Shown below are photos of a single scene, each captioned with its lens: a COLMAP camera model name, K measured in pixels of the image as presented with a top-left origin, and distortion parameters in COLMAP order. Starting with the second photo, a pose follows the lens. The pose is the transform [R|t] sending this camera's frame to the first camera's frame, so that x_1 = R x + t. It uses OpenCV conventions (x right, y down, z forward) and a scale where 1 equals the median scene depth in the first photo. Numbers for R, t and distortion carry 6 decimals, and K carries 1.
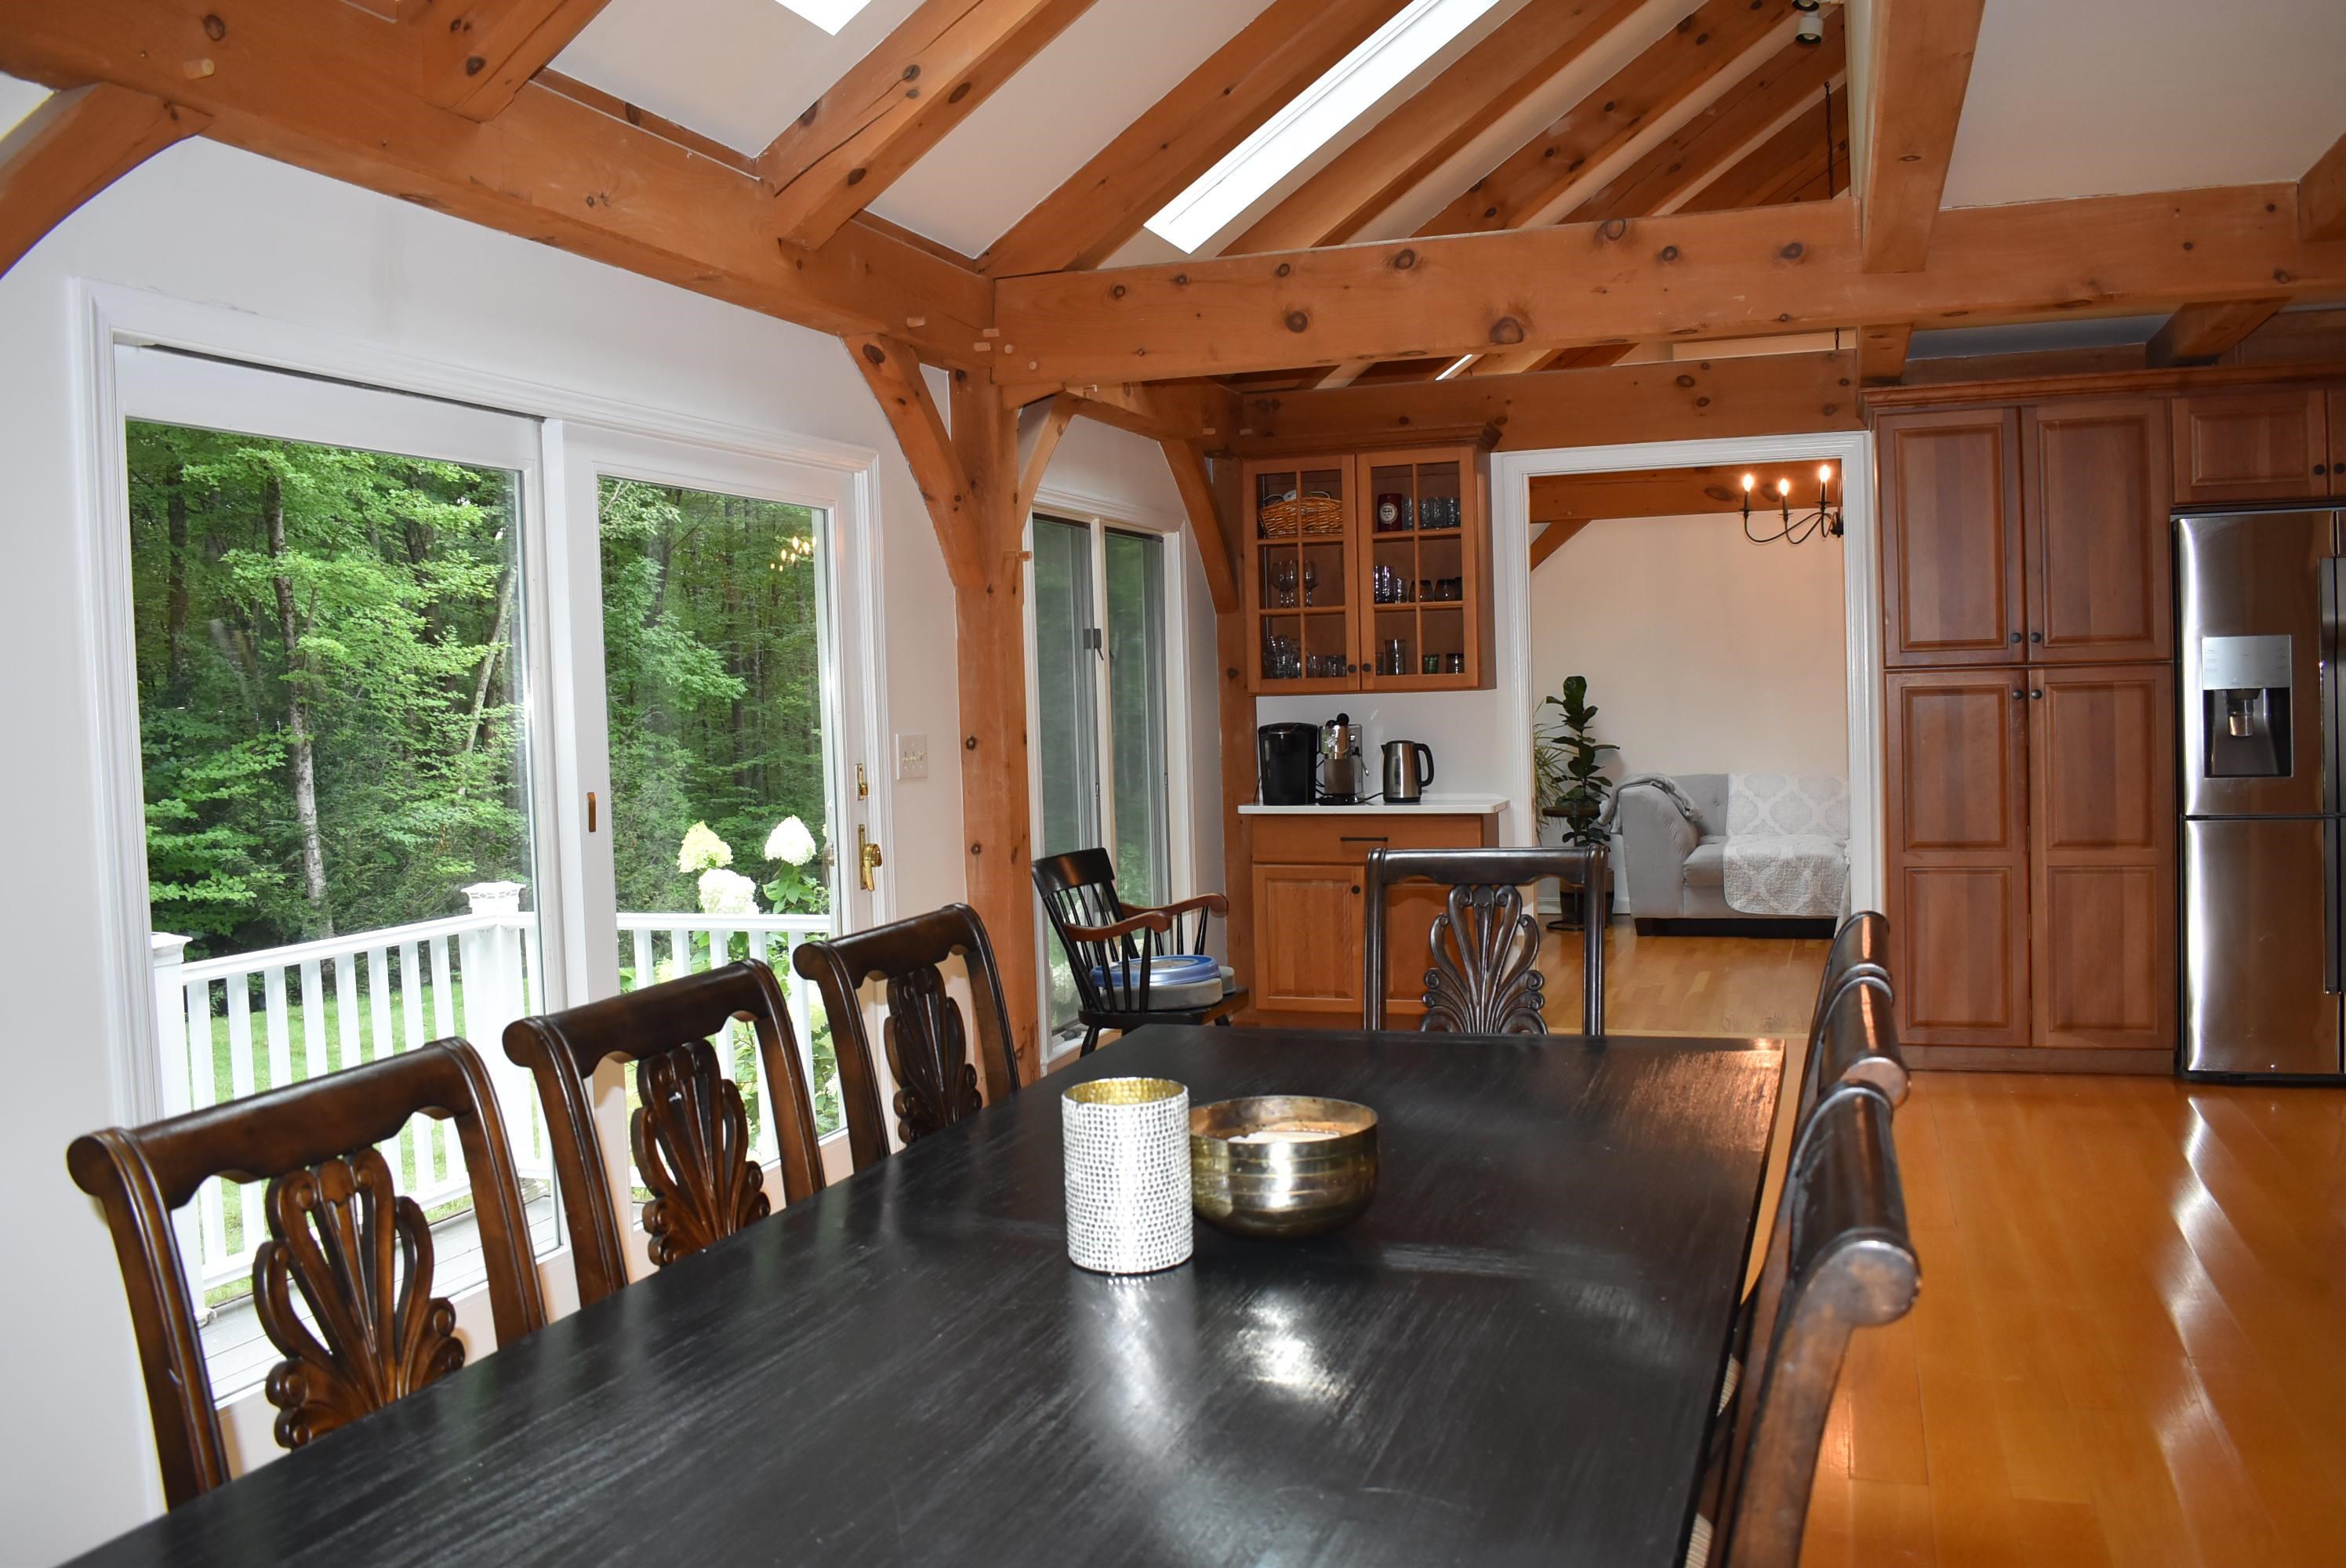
lens RADIAL K [[1919.2, 0, 1173.0], [0, 1919.2, 784.0], [0, 0, 1]] dist [-0.088496, 0.018303]
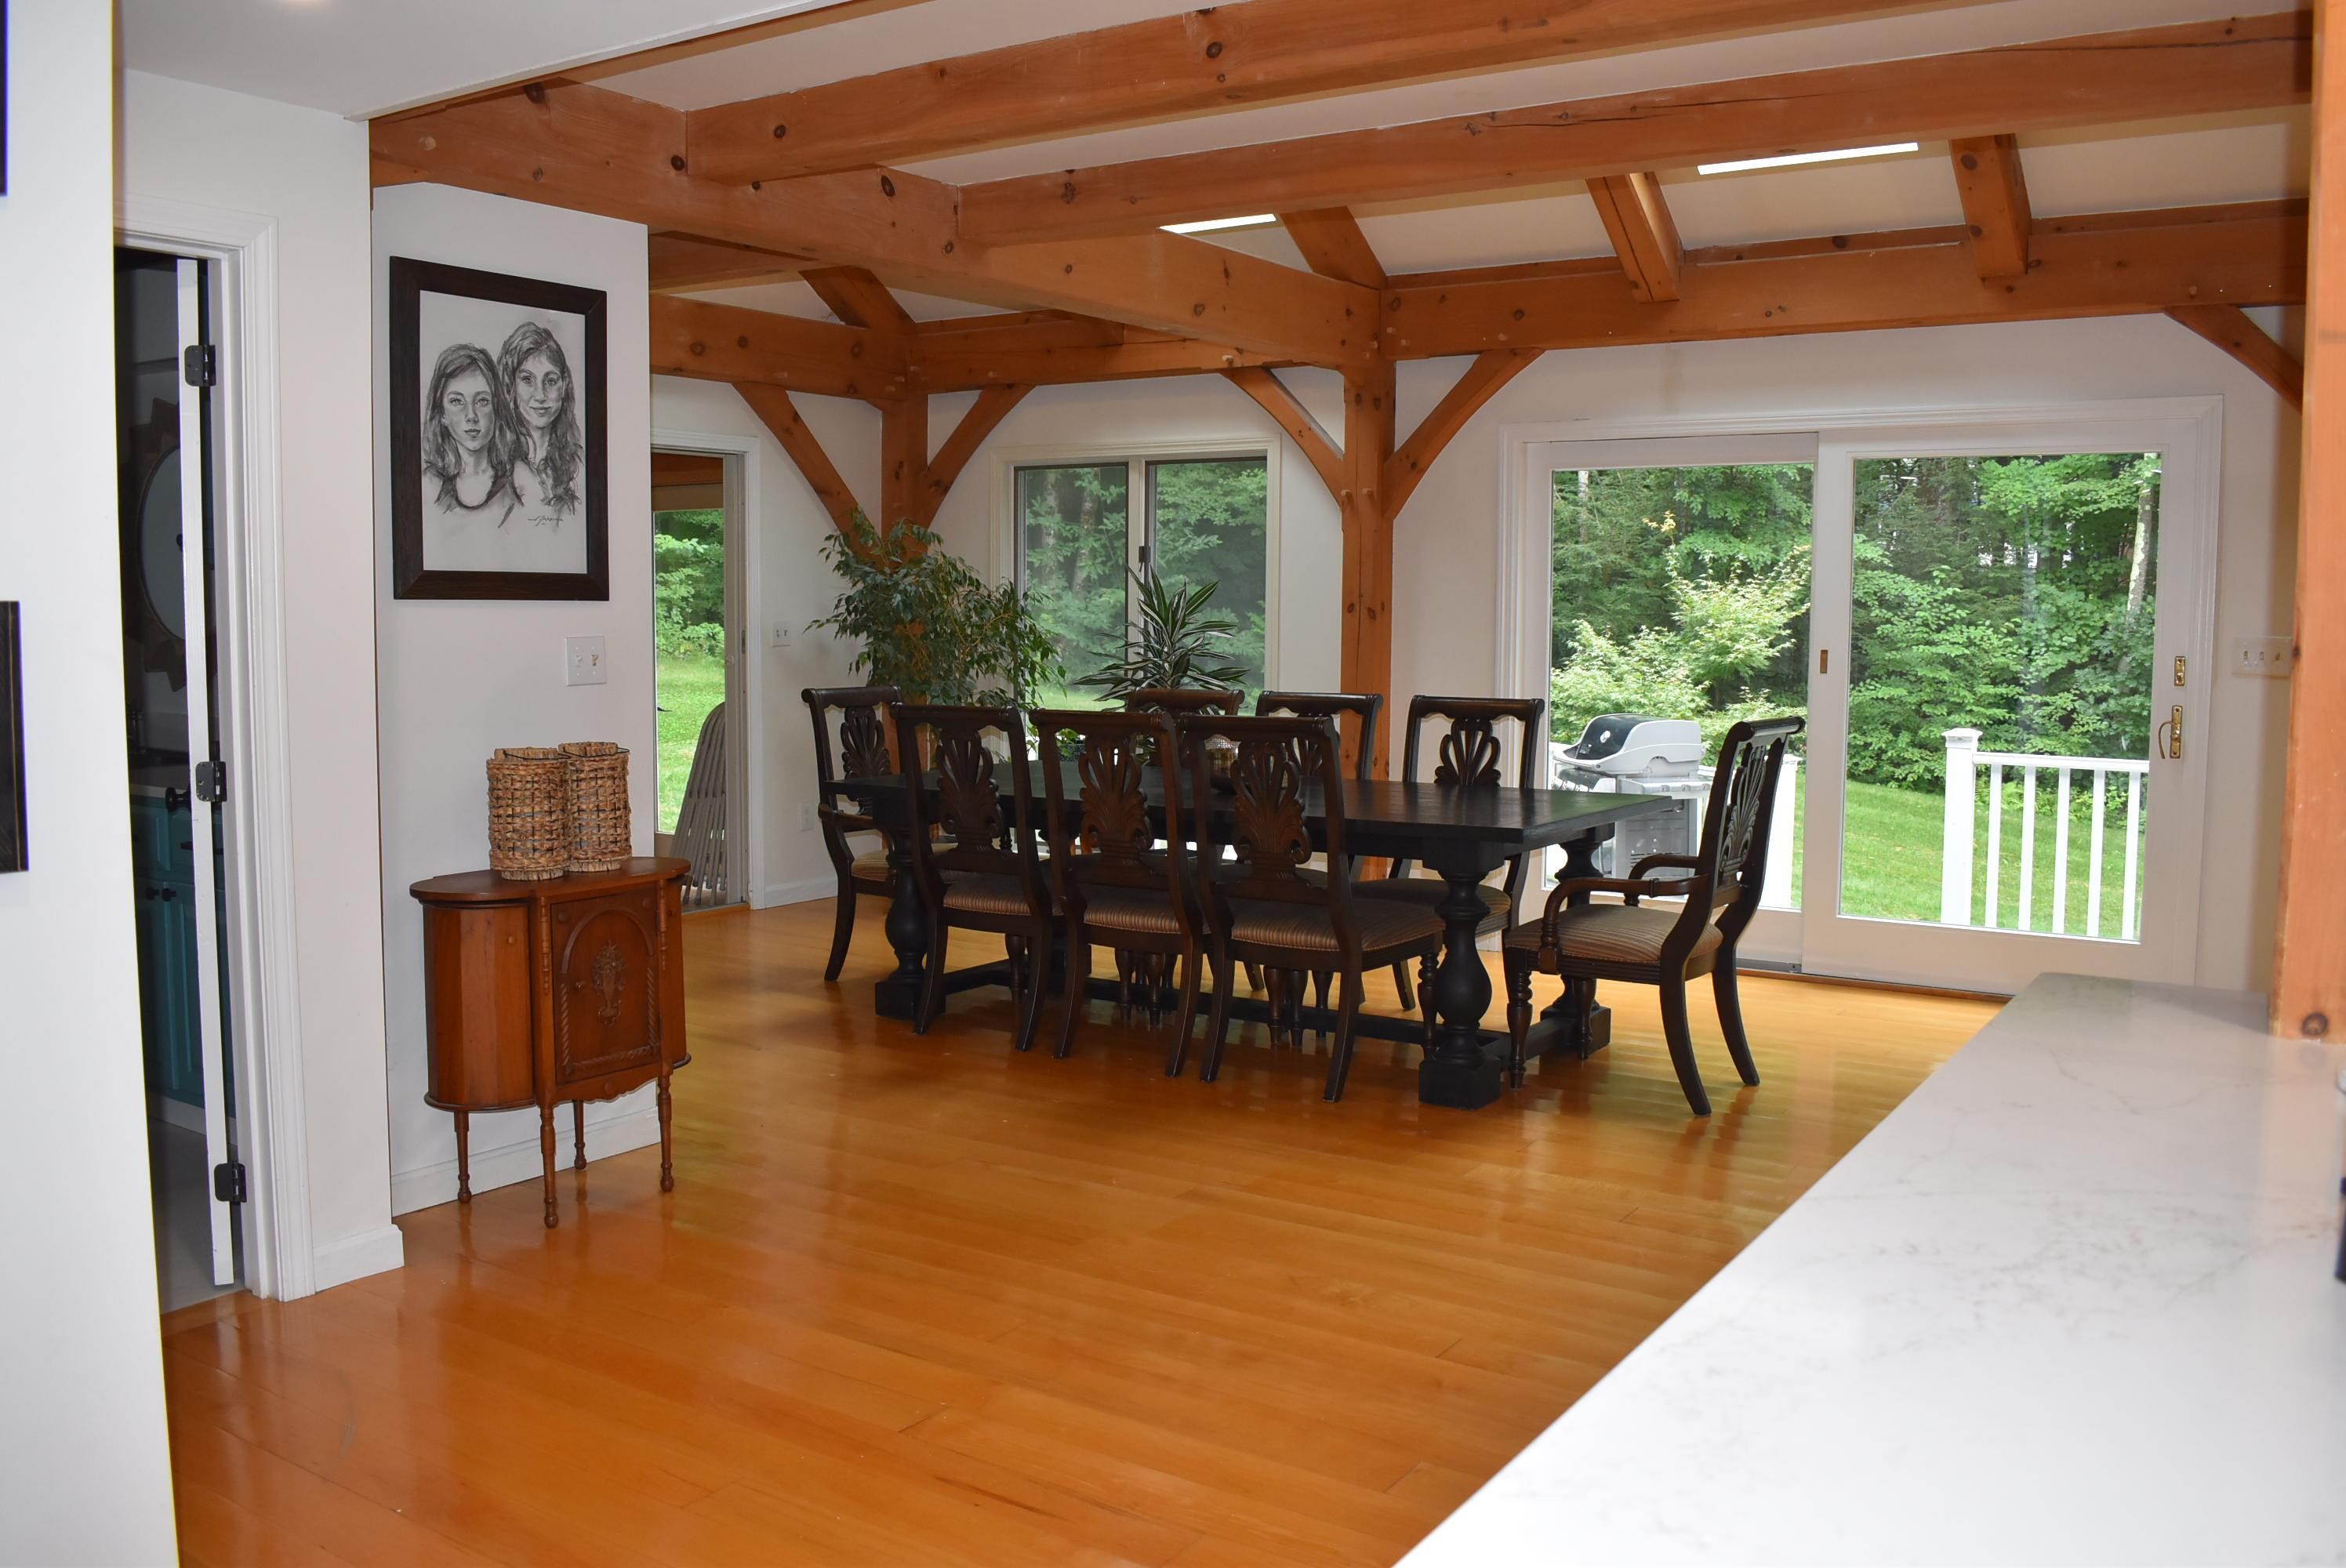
lens RADIAL K [[1919.2, 0, 1173.0], [0, 1919.2, 784.0], [0, 0, 1]] dist [-0.088496, 0.018303]
pose [[-0.250000, 0.117248, -0.961121, 1.549063], [-0.051315, 0.989642, 0.134075, -0.076539], [0.966885, 0.082839, -0.241394, 0.891482]]
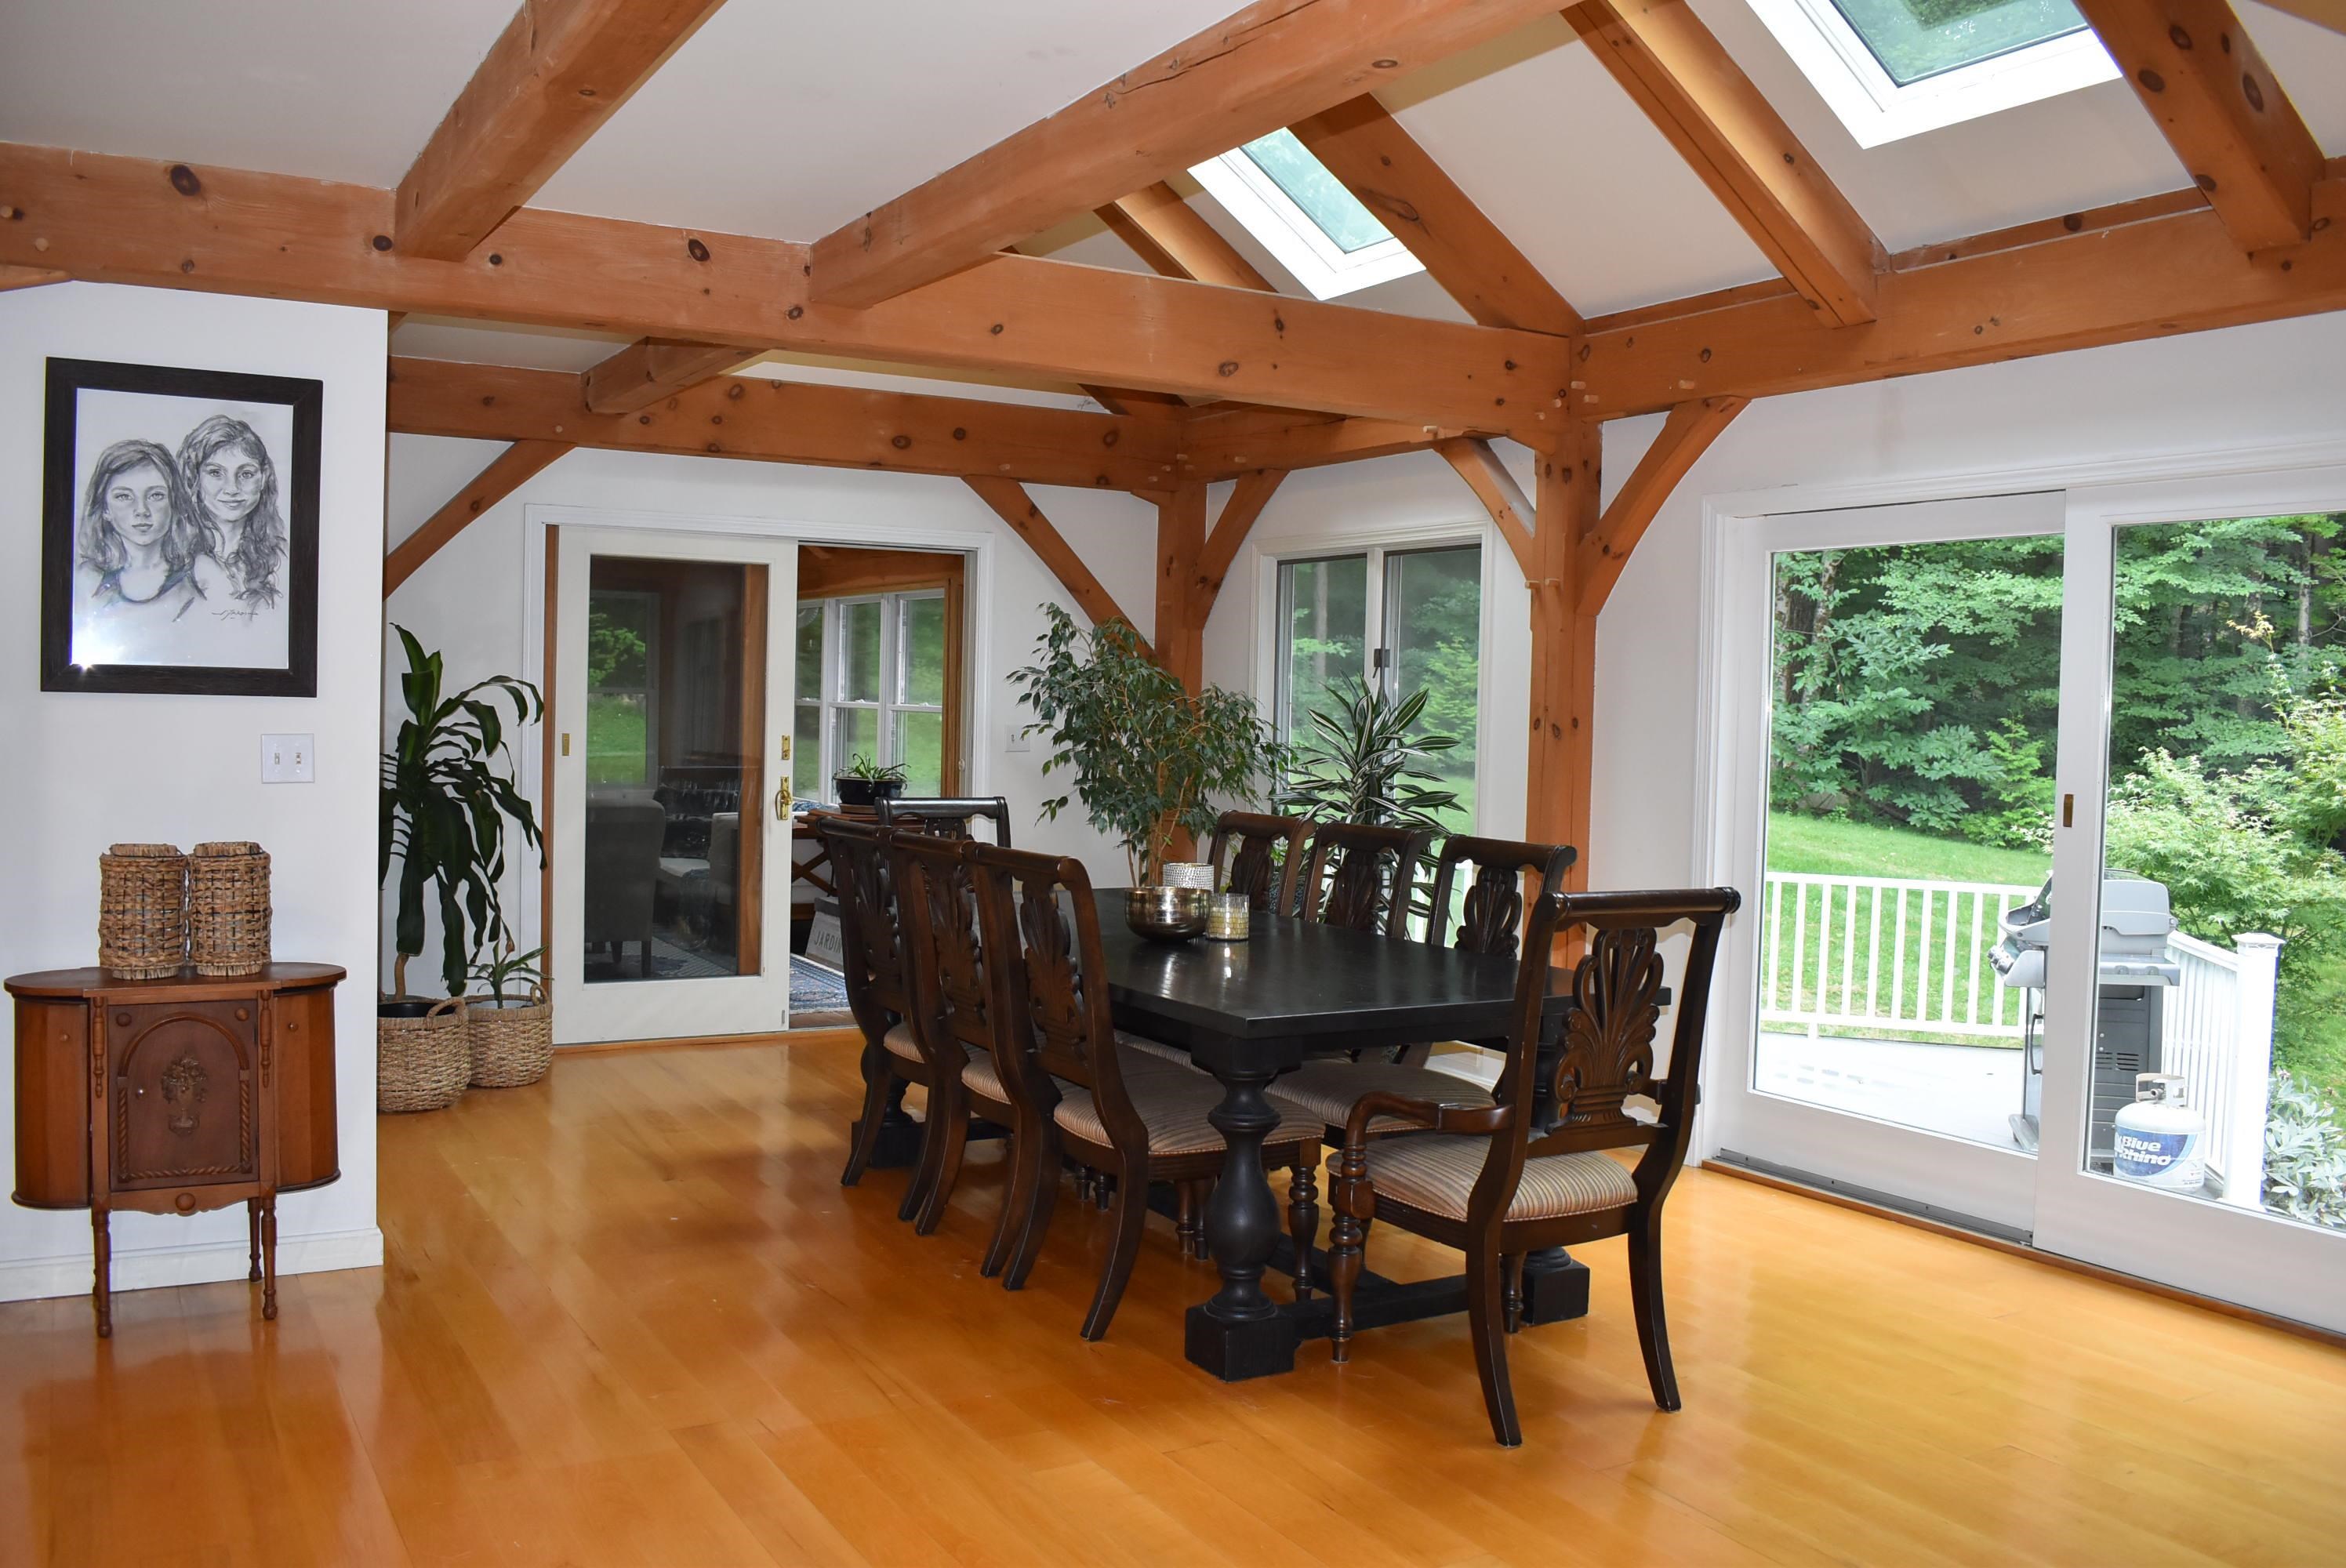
lens RADIAL K [[1919.2, 0, 1173.0], [0, 1919.2, 784.0], [0, 0, 1]] dist [-0.088496, 0.018303]
pose [[-0.648974, 0.047052, -0.759354, 1.008866], [-0.046169, 0.993811, 0.101038, -0.099586], [0.759409, 0.100629, -0.642785, 1.389986]]
